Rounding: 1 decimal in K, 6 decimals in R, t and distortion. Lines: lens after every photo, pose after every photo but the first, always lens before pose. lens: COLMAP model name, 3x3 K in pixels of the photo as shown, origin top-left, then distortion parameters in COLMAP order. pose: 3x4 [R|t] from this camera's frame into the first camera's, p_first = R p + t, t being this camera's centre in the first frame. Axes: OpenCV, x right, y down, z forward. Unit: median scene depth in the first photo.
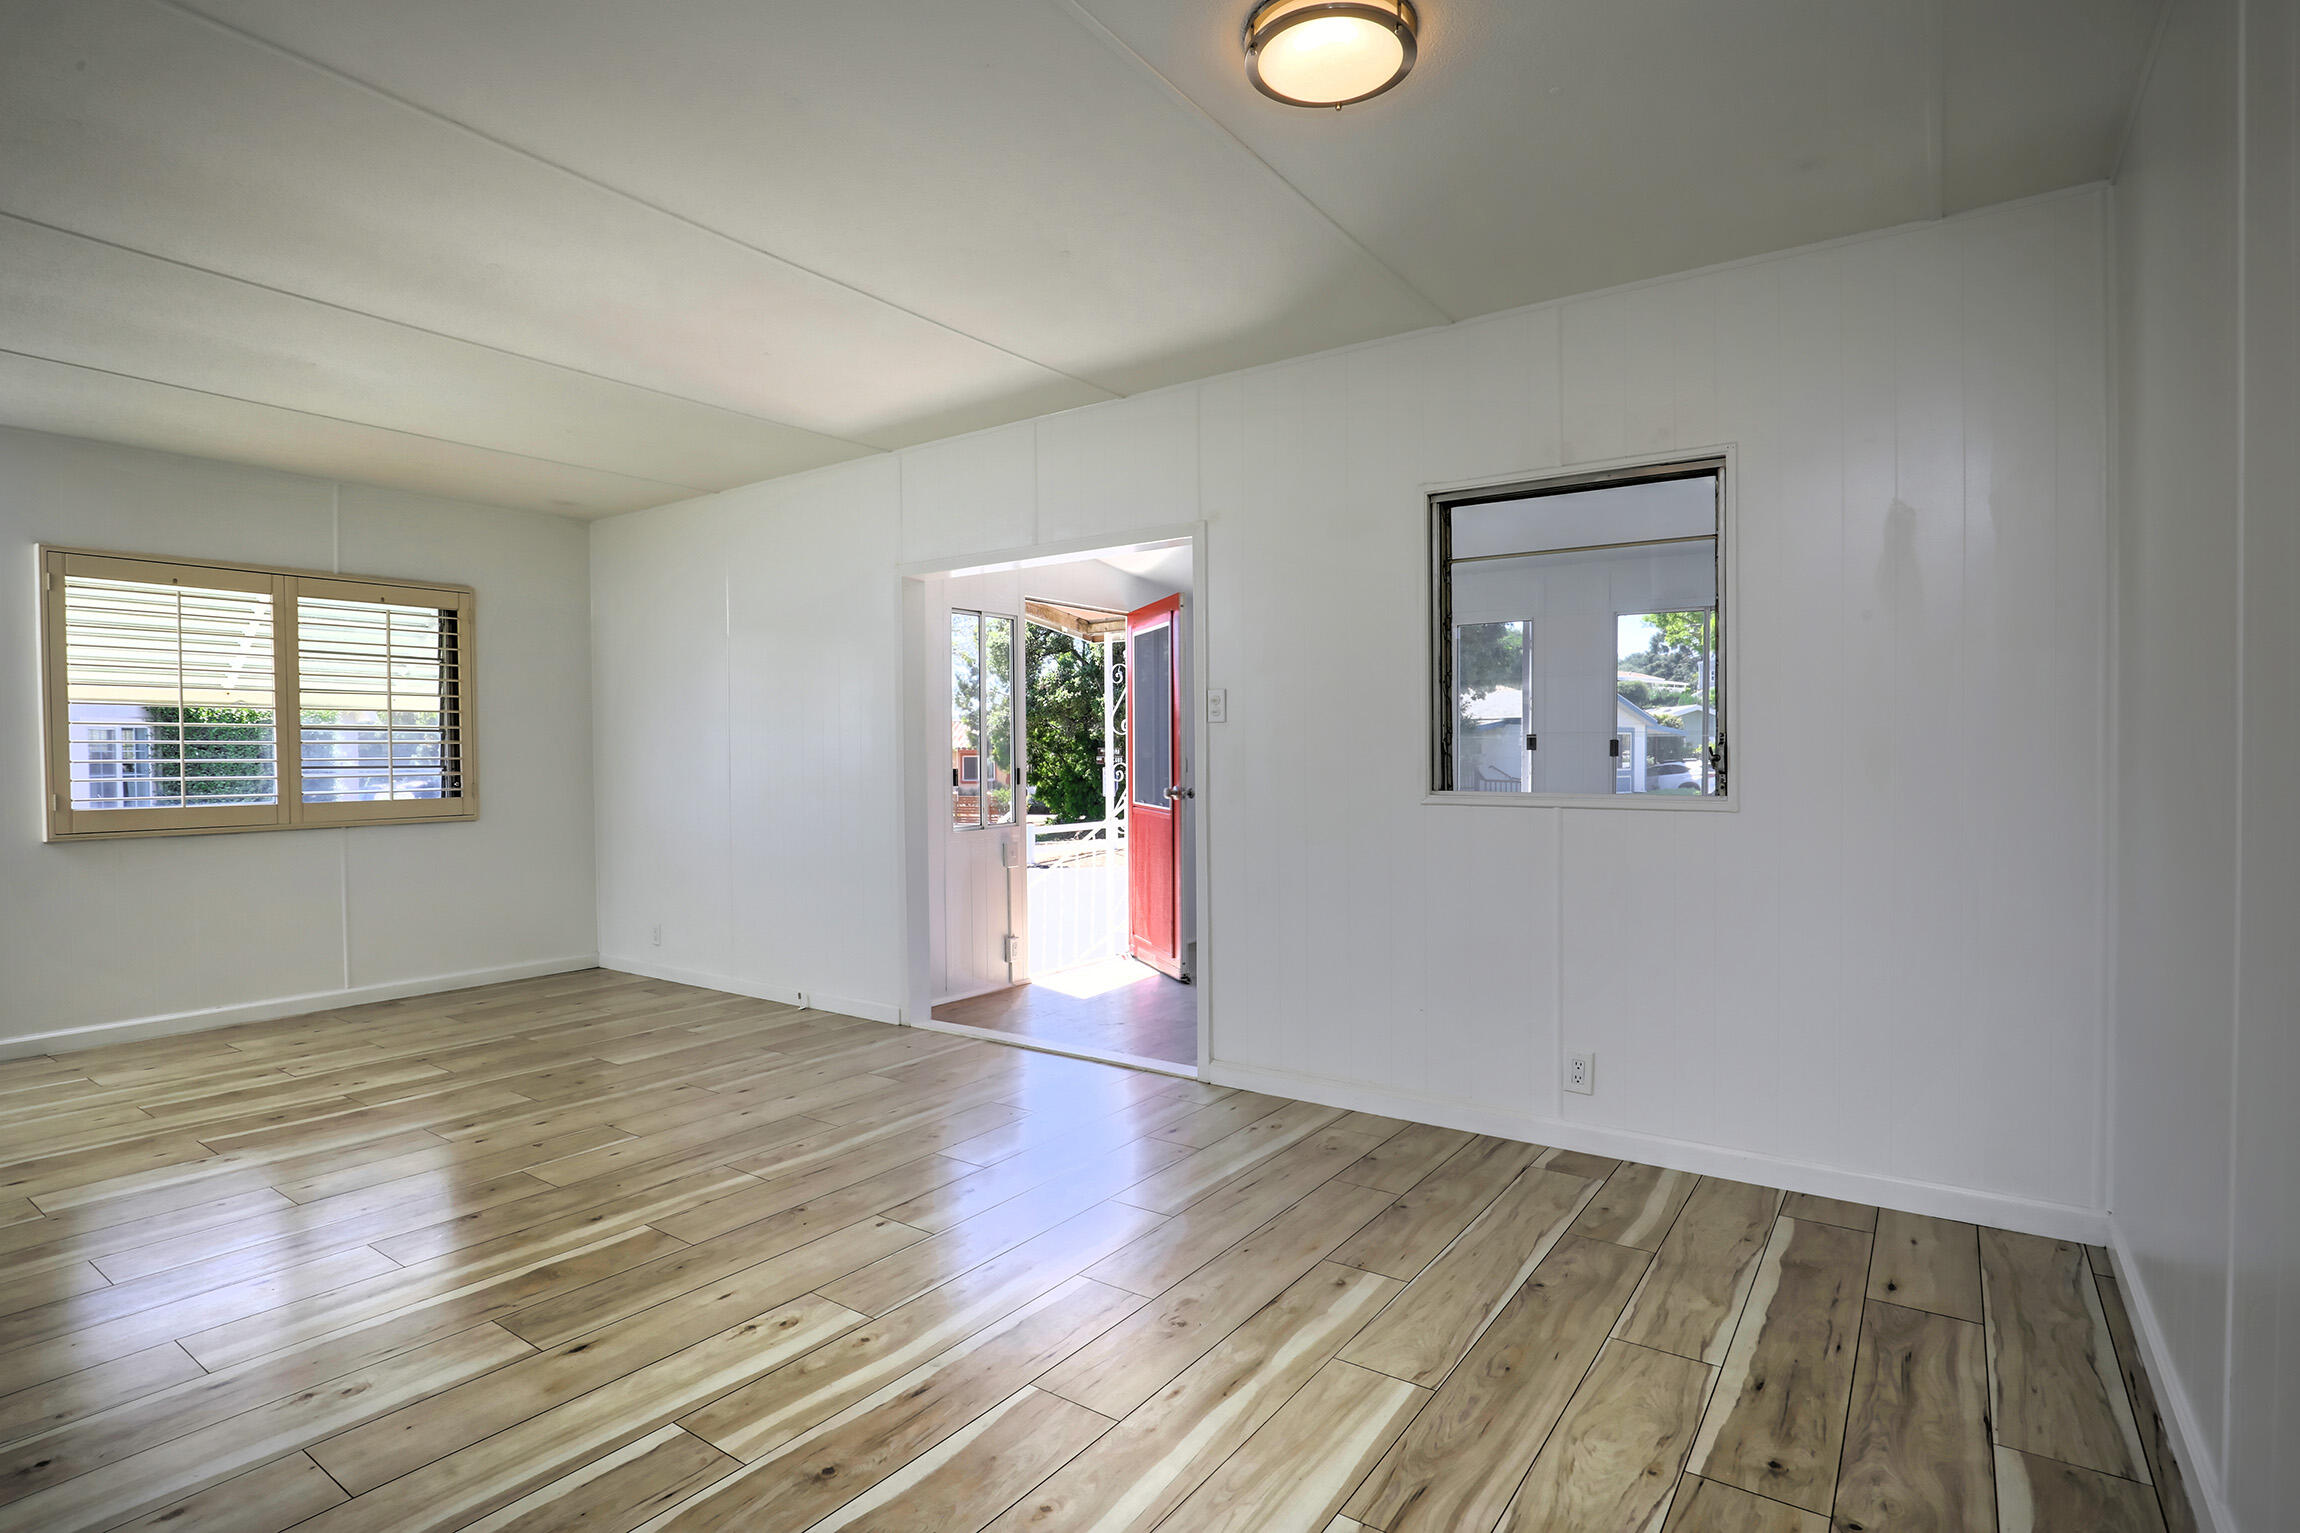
lens RADIAL K [[1164.8, 0, 1152.1], [0, 1164.8, 766.6], [0, 0, 1]] dist [0.004029, 0.001347]
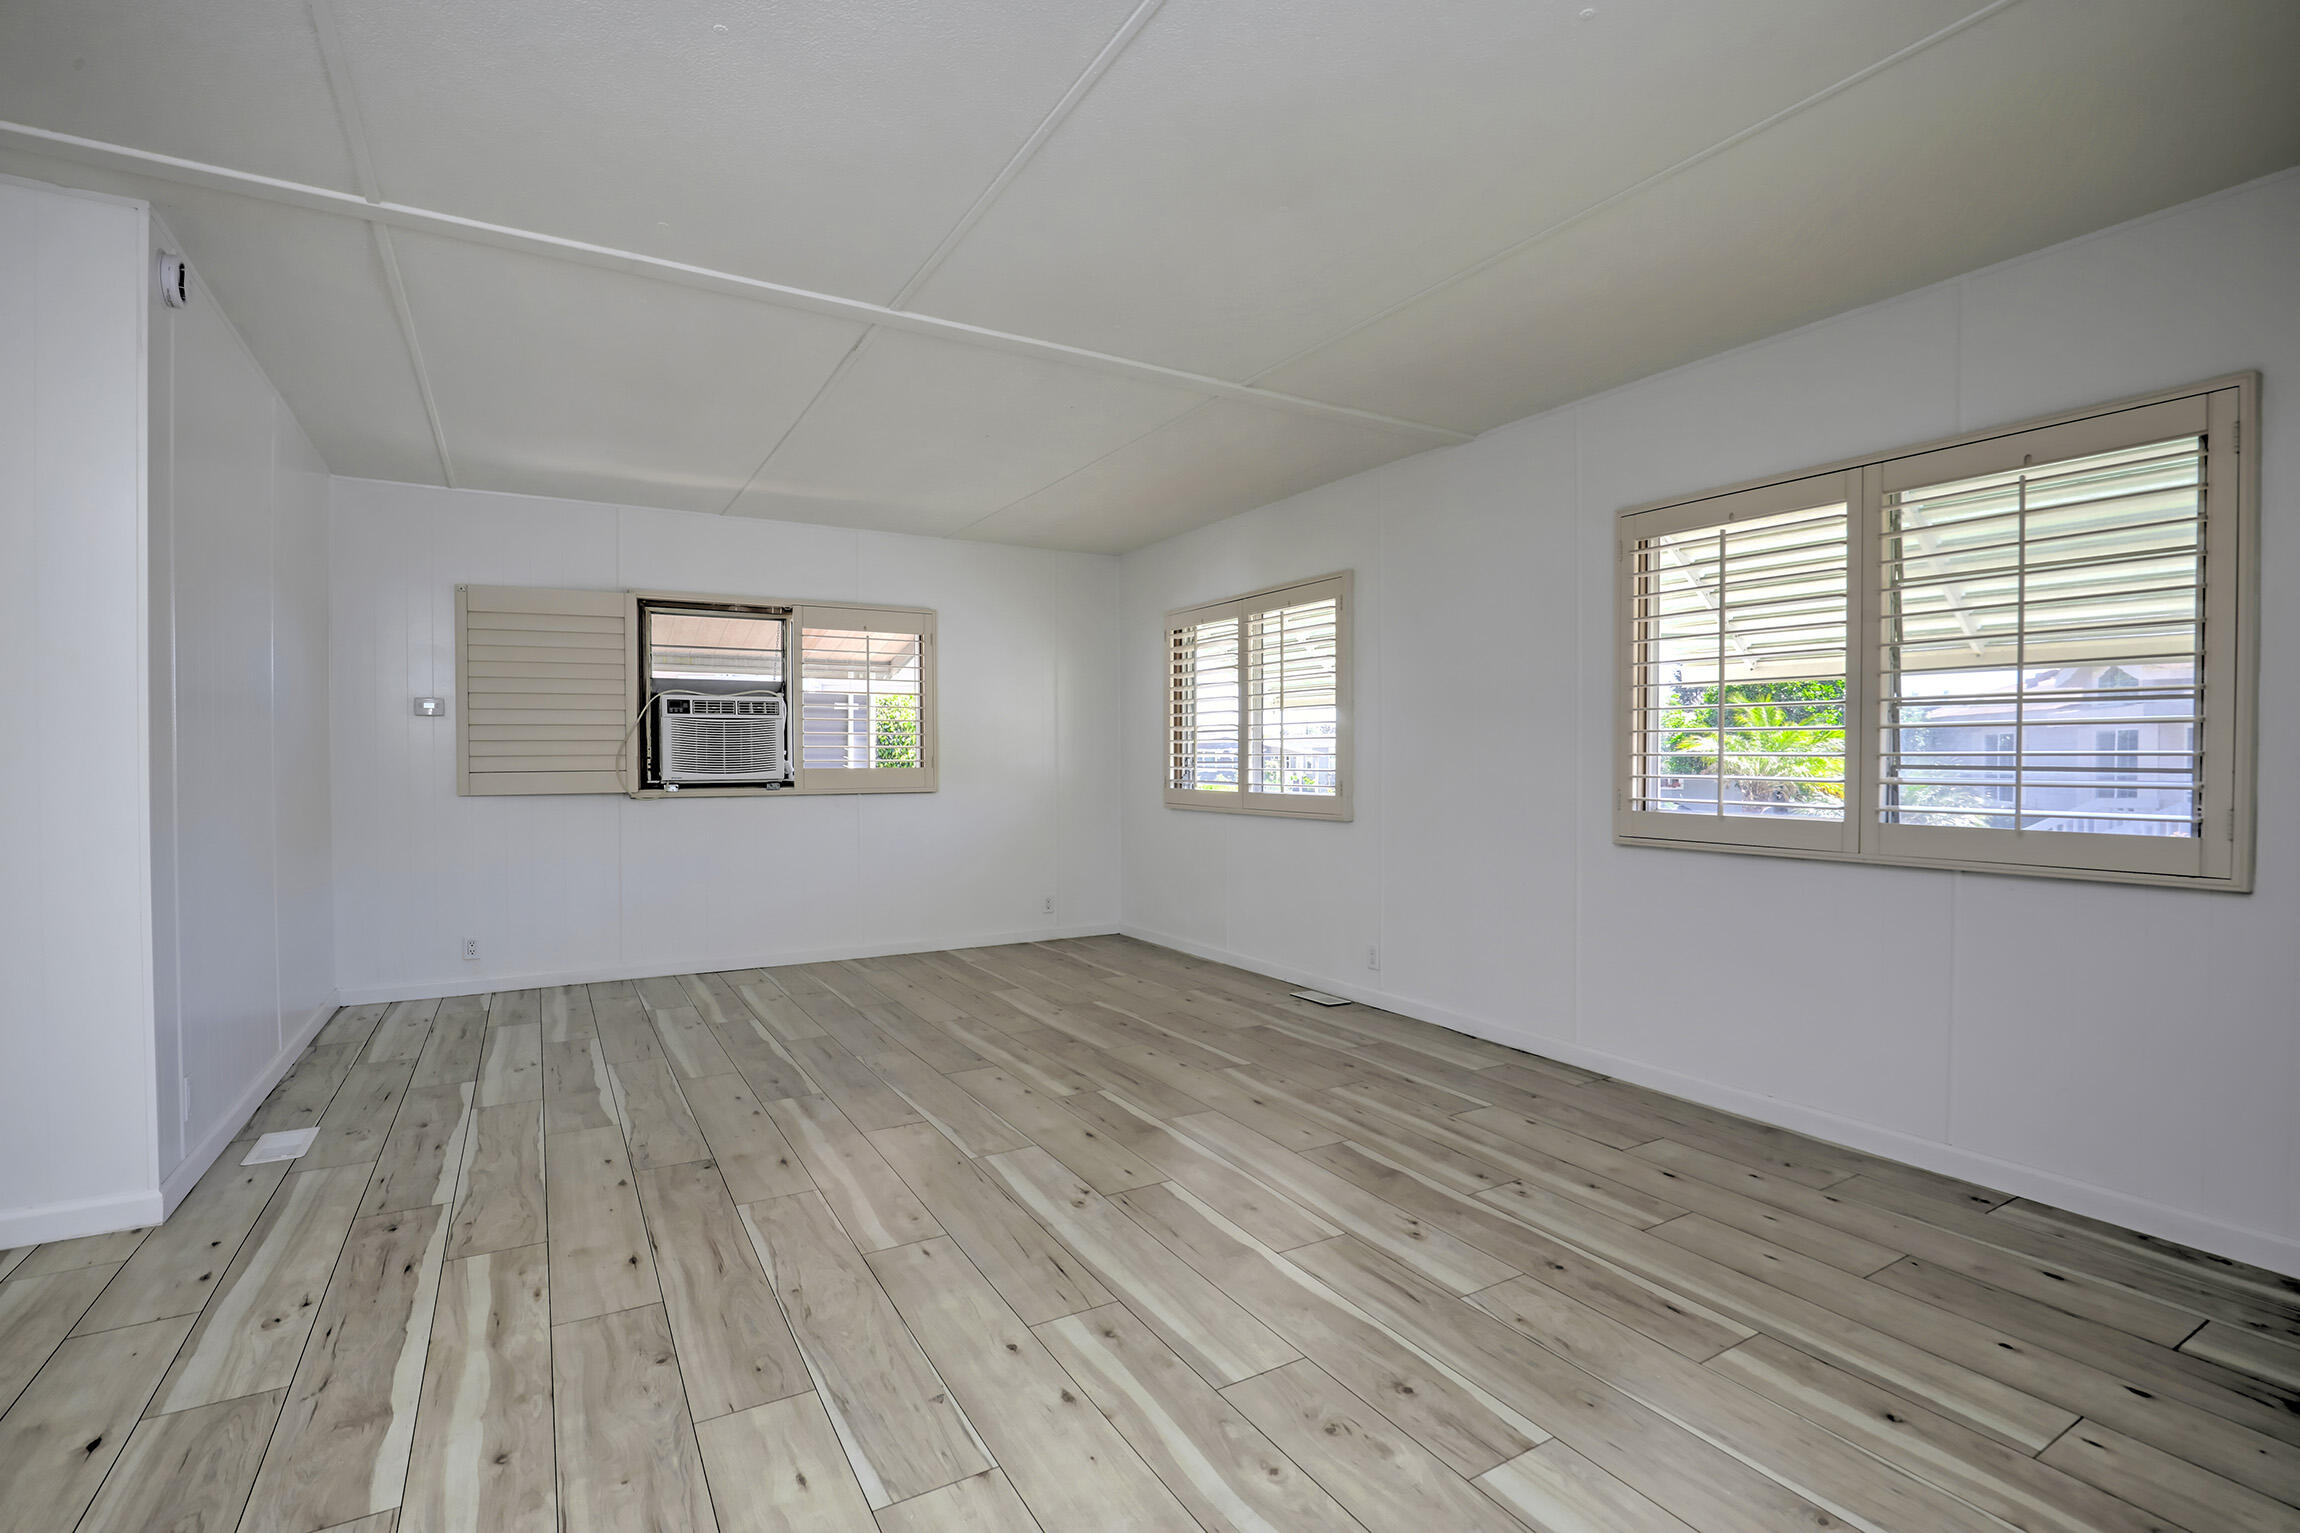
lens RADIAL K [[1061.8, 0, 1162.3], [0, 1061.8, 757.4], [0, 0, 1]] dist [-0.021837, 0.000345]
pose [[-0.398646, 0.005984, -0.917085, -0.059424], [-0.013399, 0.999834, 0.012348, -0.005954], [0.917007, 0.017210, -0.398499, 0.913637]]
